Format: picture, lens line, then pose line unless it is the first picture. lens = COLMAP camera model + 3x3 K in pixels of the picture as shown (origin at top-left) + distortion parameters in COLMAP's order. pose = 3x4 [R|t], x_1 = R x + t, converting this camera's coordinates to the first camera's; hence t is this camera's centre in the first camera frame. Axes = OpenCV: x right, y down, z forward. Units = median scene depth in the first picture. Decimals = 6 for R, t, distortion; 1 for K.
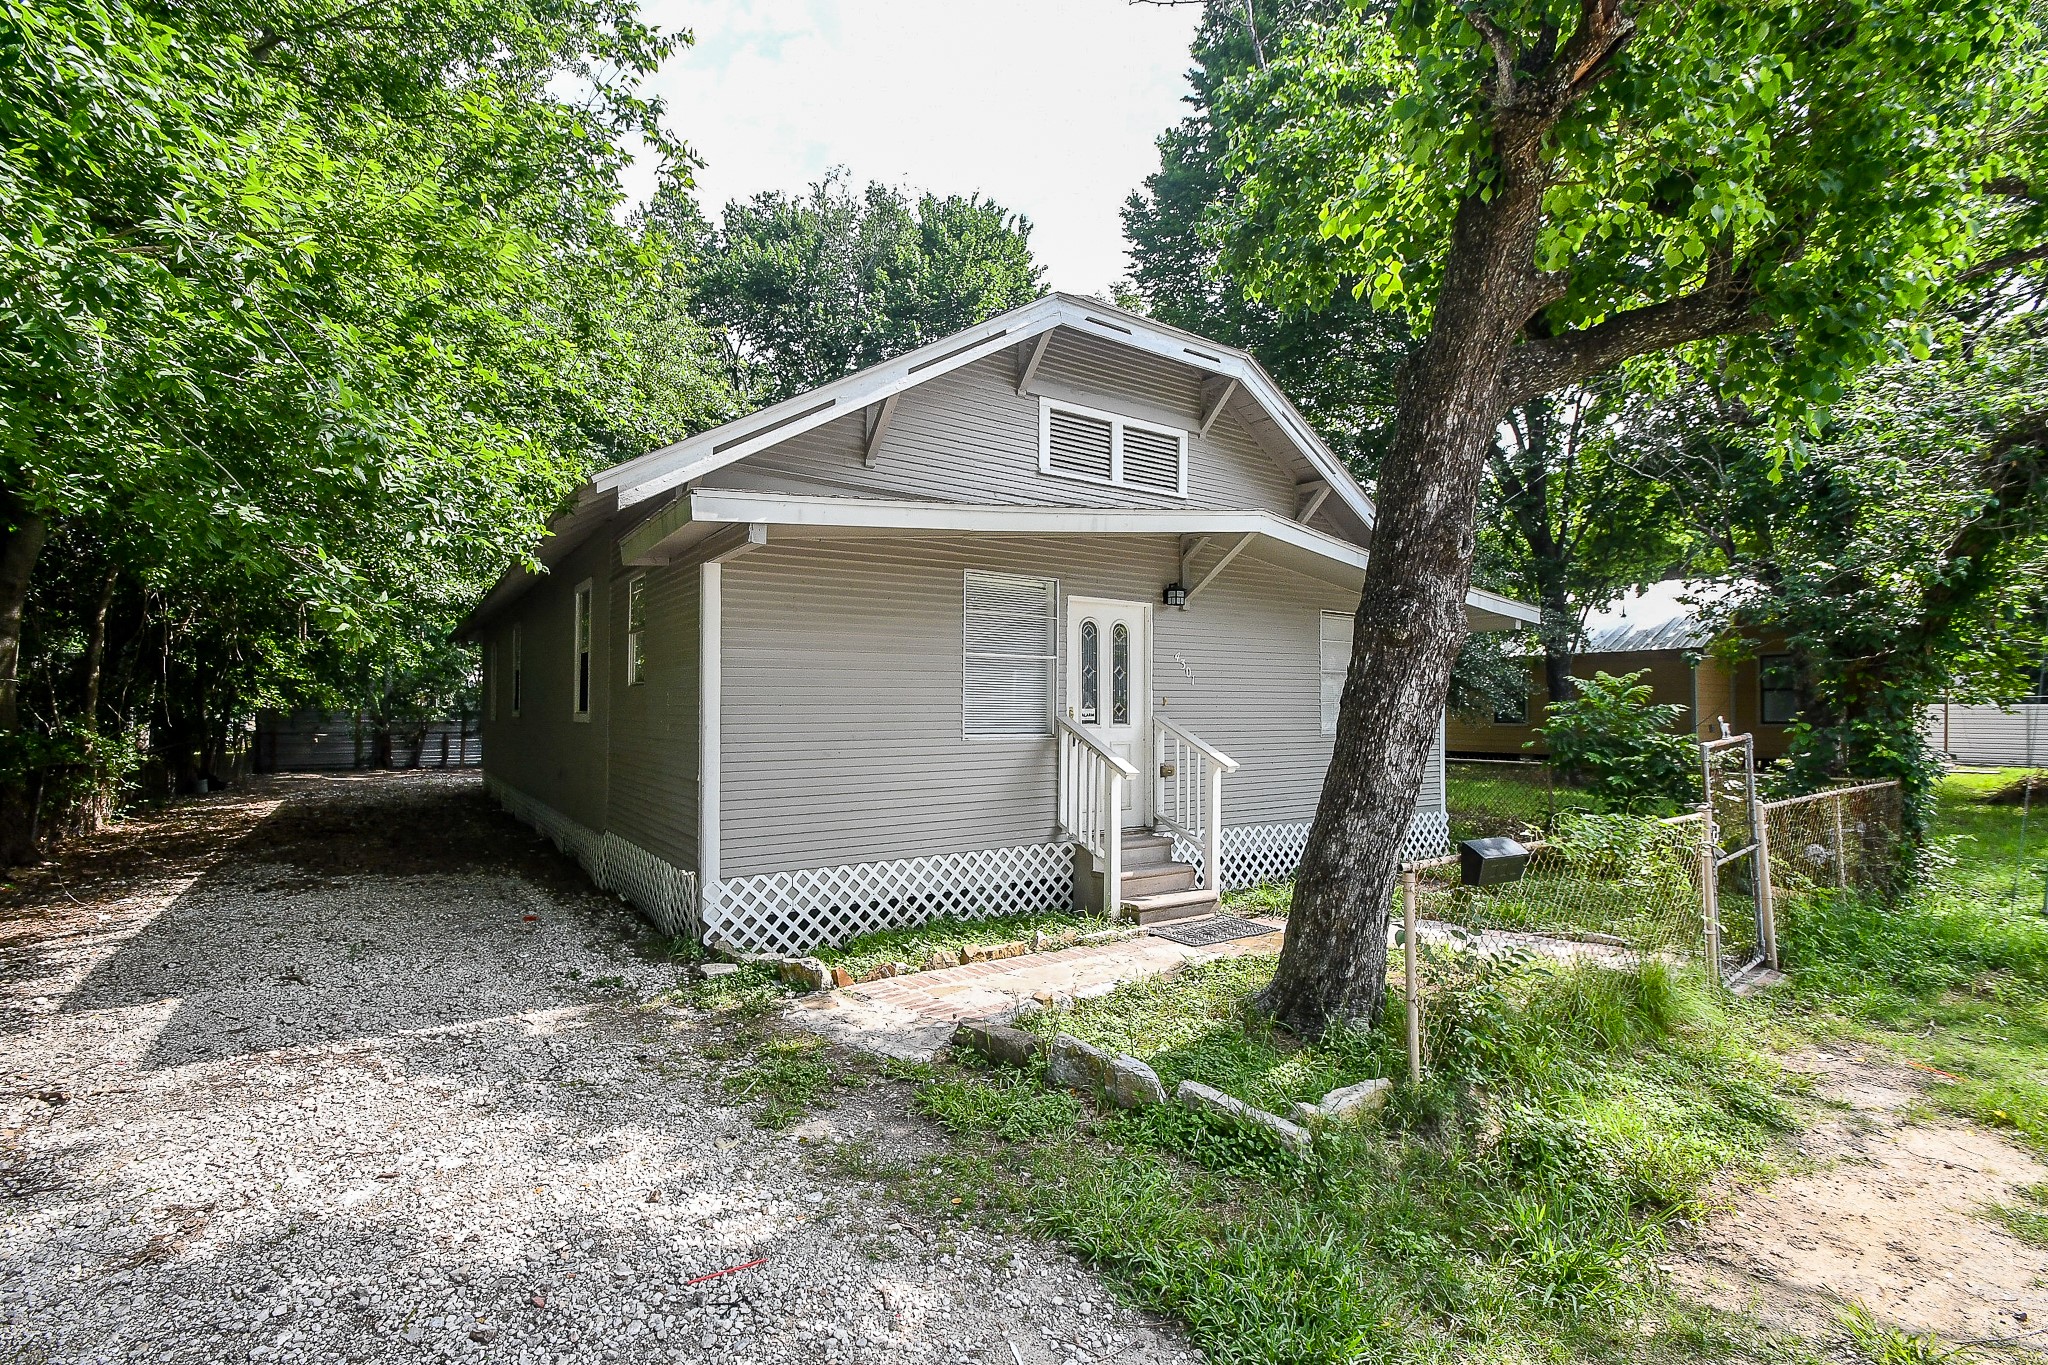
lens RADIAL K [[922.3, 0, 1052.1], [0, 922.3, 686.8], [0, 0, 1]] dist [-0.001337, -0.001778]
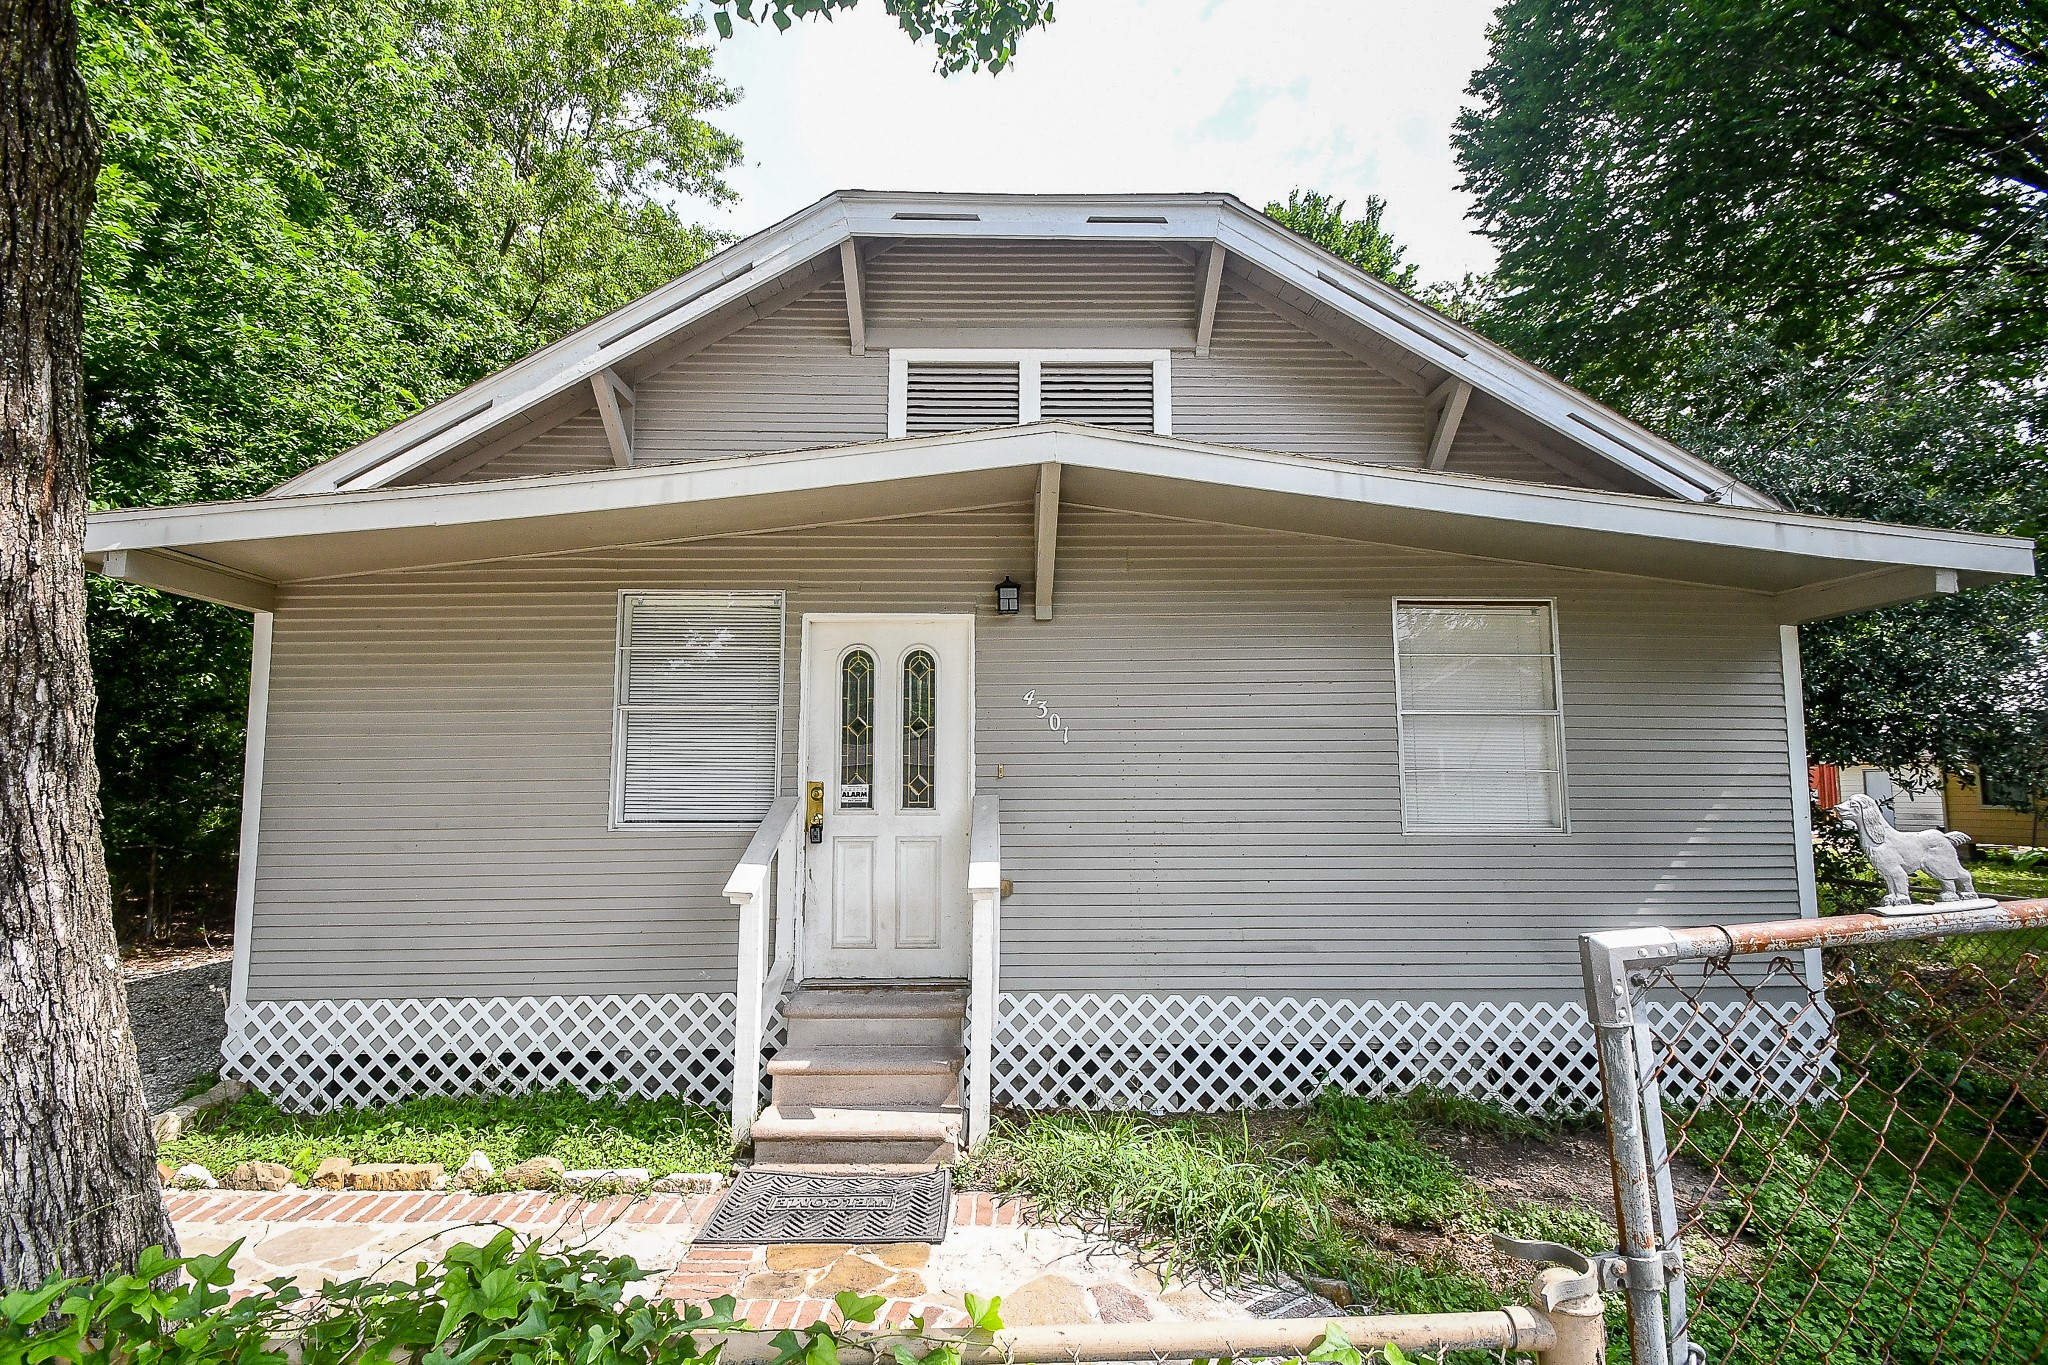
lens RADIAL K [[922.3, 0, 1034.4], [0, 922.3, 681.8], [0, 0, 1]] dist [-0.001337, -0.001778]
pose [[0.826397, -0.068306, -0.558929, 0.574760], [0.018946, 0.995426, -0.093636, 0.016774], [0.562769, 0.066791, 0.823912, 0.601634]]
